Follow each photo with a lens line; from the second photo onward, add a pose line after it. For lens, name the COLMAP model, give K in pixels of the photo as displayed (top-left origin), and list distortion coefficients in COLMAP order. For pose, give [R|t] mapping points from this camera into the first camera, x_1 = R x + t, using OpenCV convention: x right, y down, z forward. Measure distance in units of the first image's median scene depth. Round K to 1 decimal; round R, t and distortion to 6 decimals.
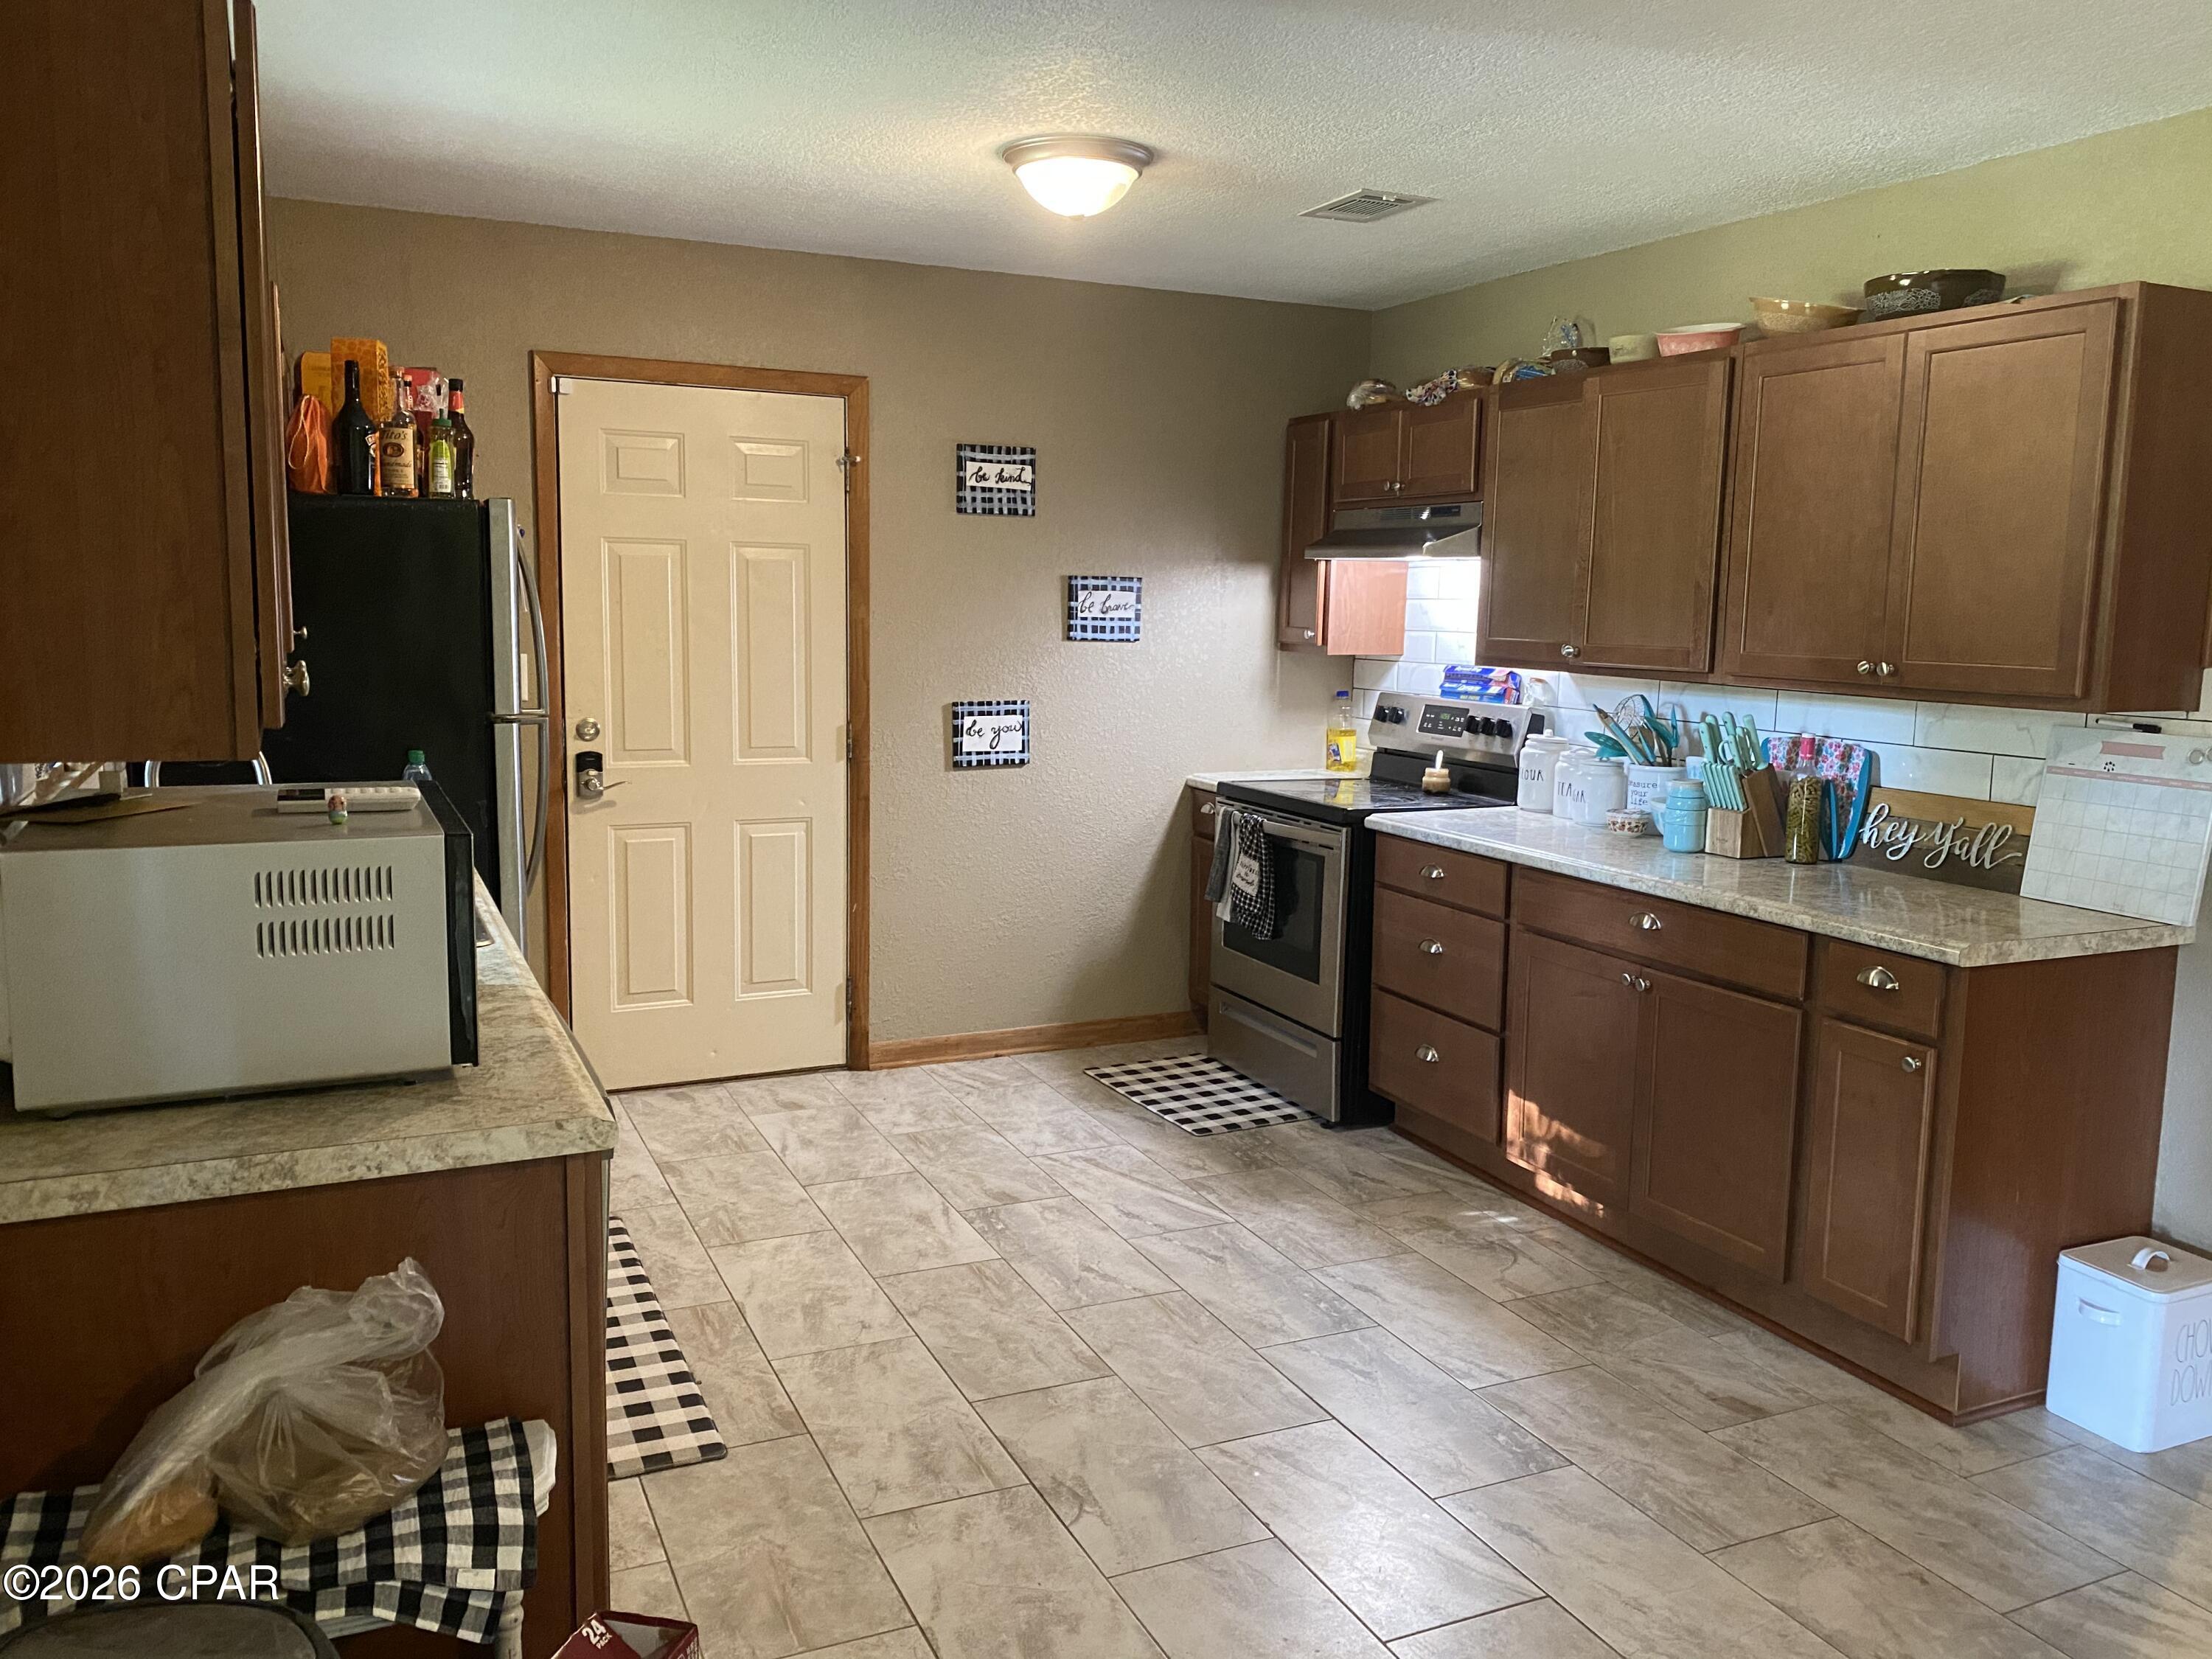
lens RADIAL K [[1693.3, 0, 1110.2], [0, 1693.3, 824.5], [0, 0, 1]] dist [0.023009, -0.017349]
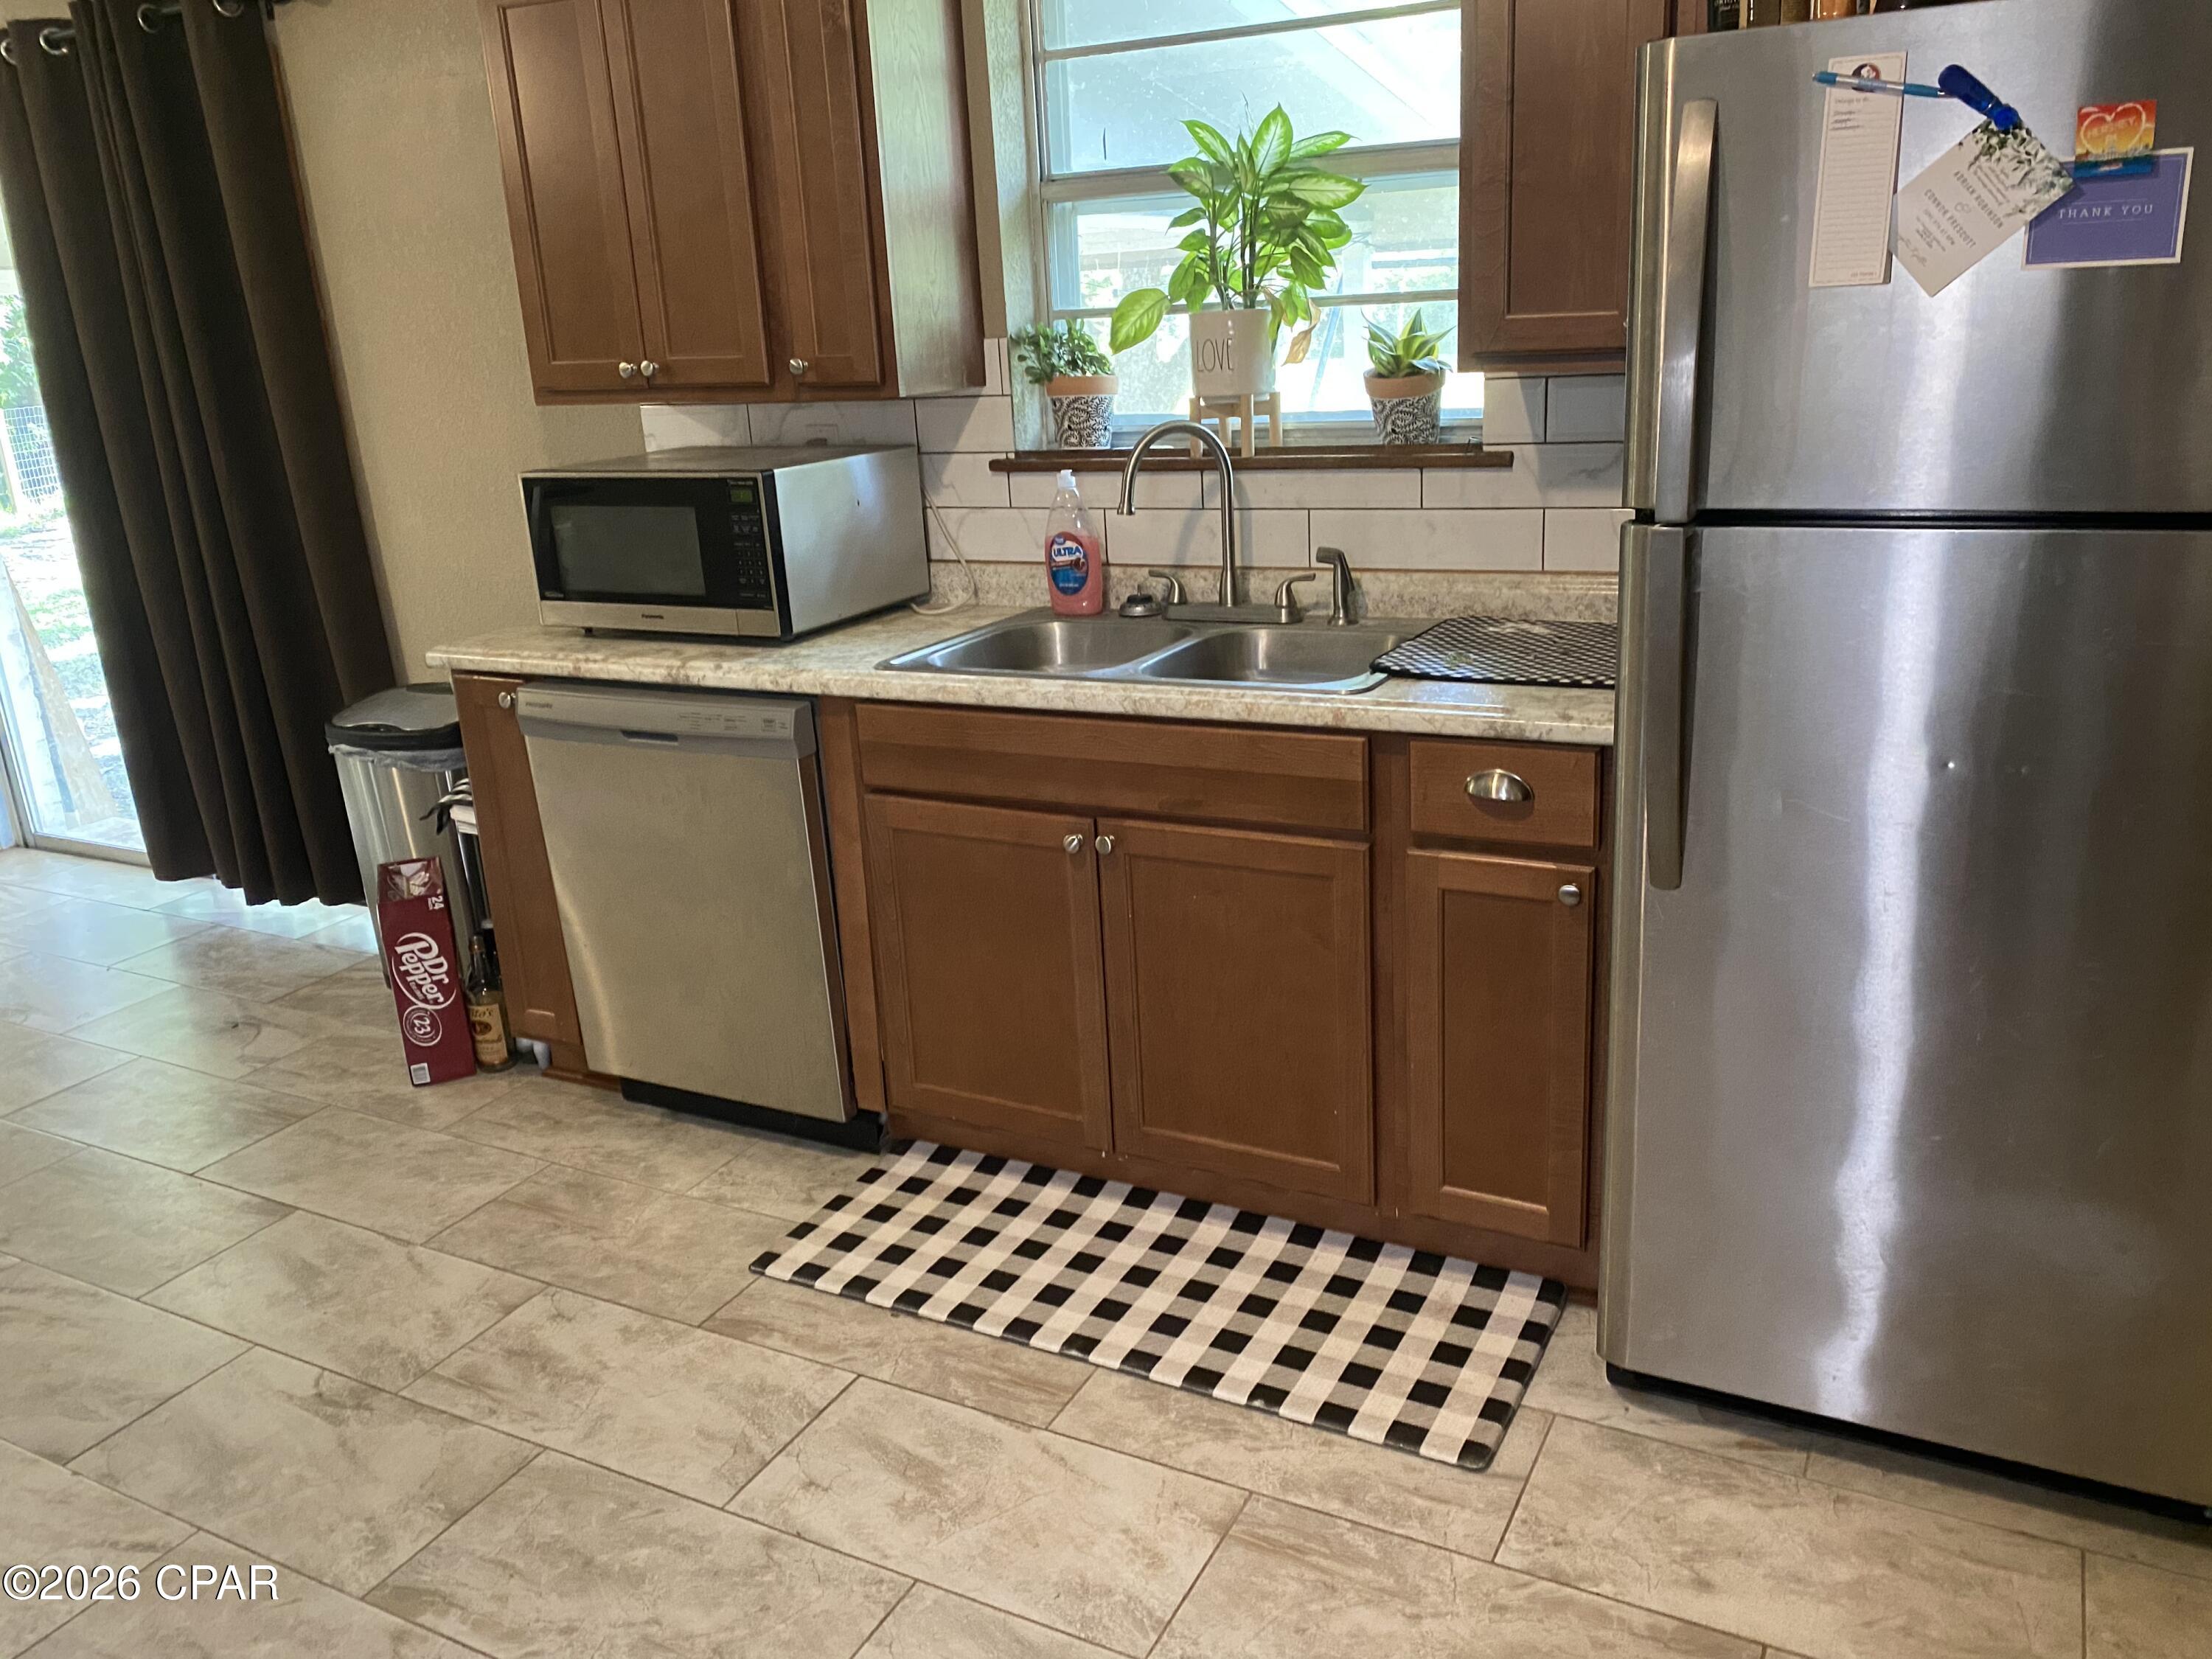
lens RADIAL K [[1693.3, 0, 1101.4], [0, 1693.3, 827.5], [0, 0, 1]] dist [0.023009, -0.017349]
pose [[-0.799159, 0.200361, -0.566745, 0.094648], [-0.046987, 0.919111, 0.391188, -0.216633], [0.599281, 0.339251, -0.725101, 1.699761]]
